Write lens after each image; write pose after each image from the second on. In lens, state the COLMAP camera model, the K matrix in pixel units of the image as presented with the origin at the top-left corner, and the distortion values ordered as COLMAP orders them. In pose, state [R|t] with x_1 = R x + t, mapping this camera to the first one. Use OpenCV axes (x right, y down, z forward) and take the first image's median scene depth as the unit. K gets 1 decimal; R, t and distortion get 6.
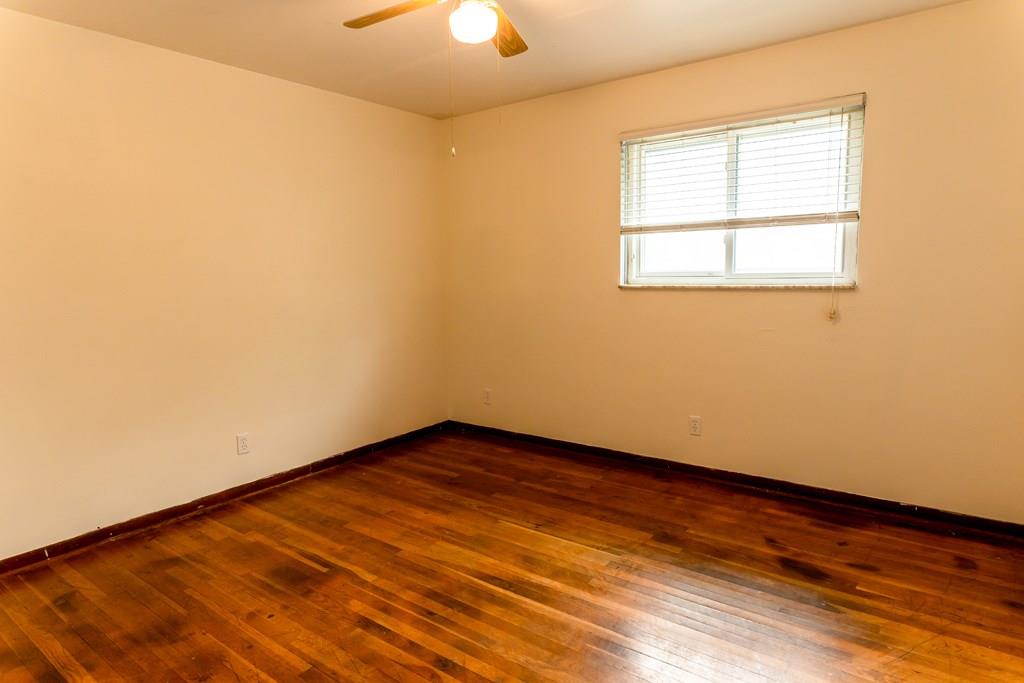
lens RADIAL K [[594.2, 0, 512.0], [0, 594.2, 341.5], [0, 0, 1]] dist [0.000343, -0.000180]
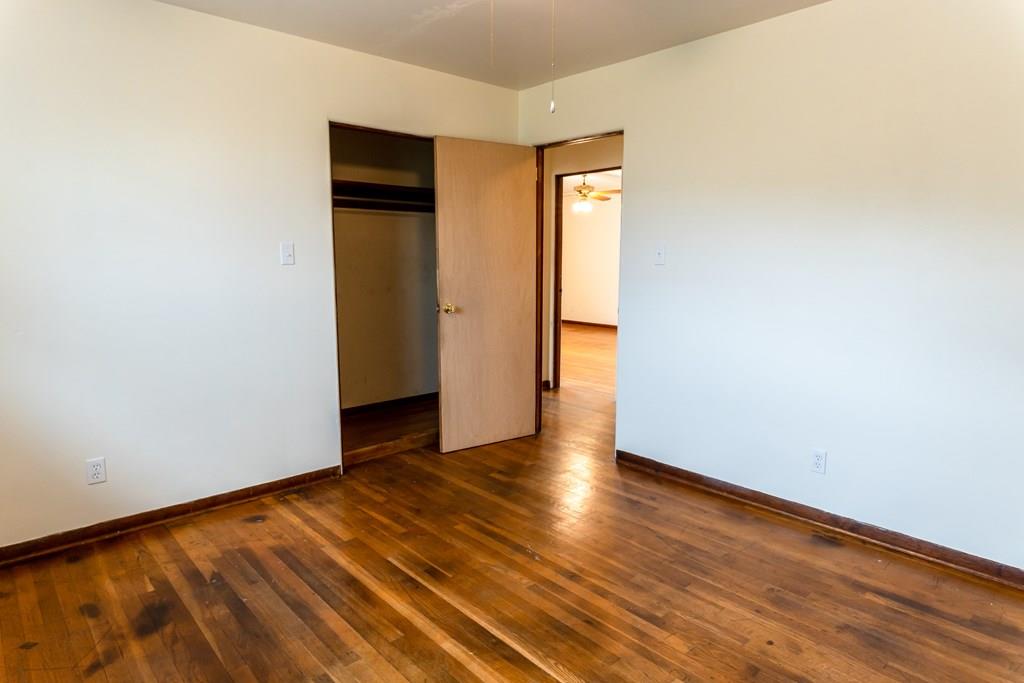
lens RADIAL K [[594.2, 0, 512.0], [0, 594.2, 341.5], [0, 0, 1]] dist [0.000343, -0.000180]
pose [[-0.981841, -0.008050, 0.189535, -0.193214], [0.042955, 0.963717, 0.263448, -0.223596], [-0.184779, 0.266805, -0.945871, 1.803788]]
